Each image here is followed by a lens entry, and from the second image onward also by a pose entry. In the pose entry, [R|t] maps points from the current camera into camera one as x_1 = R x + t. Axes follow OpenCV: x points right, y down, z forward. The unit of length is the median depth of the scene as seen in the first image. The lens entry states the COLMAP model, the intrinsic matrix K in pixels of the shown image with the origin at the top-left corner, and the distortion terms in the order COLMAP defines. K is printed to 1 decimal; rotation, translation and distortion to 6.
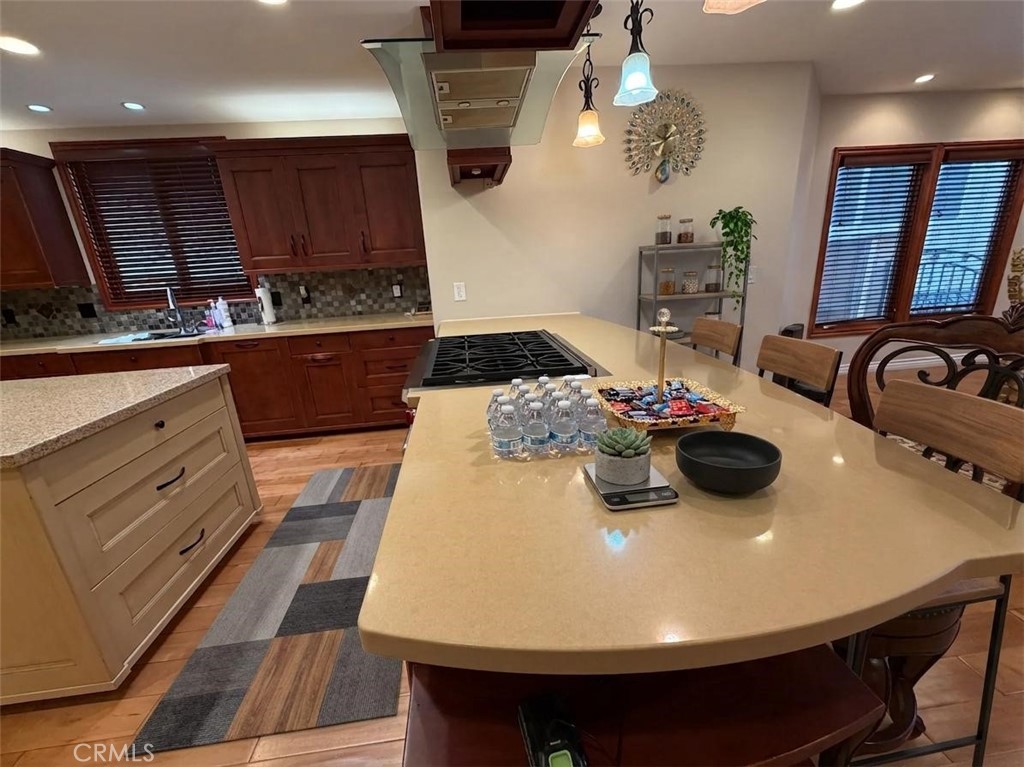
lens RADIAL K [[406.8, 0, 508.8], [0, 406.8, 384.1], [0, 0, 1]] dist [-0.000613, -0.000251]
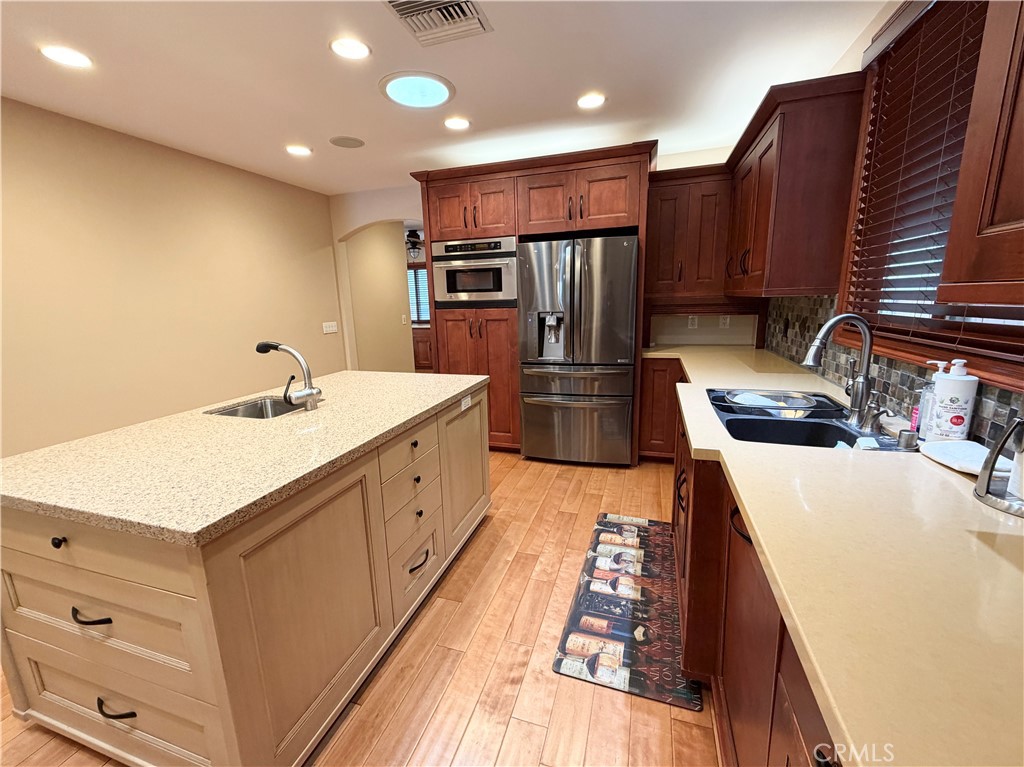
lens RADIAL K [[419.1, 0, 509.1], [0, 419.1, 384.4], [0, 0, 1]] dist [-0.000957, -0.000223]
pose [[-0.402346, 0.255813, -0.879021, -0.280440], [-0.212628, 0.907798, 0.361512, -0.239082], [0.890453, 0.332357, -0.310856, 0.796498]]
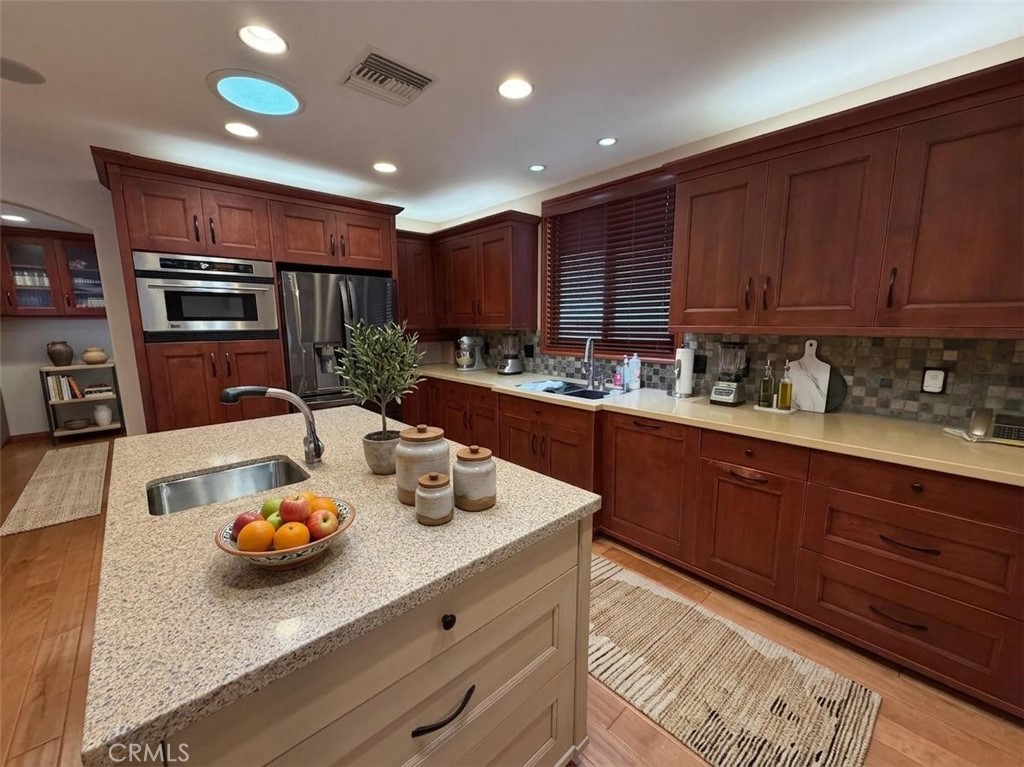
lens RADIAL K [[406.8, 0, 508.8], [0, 406.8, 384.1], [0, 0, 1]] dist [-0.000613, -0.000251]
pose [[0.592469, 0.179597, -0.785319, -0.200671], [-0.259926, 0.965314, 0.024665, -0.106776], [0.762509, 0.189511, 0.618600, 0.301594]]
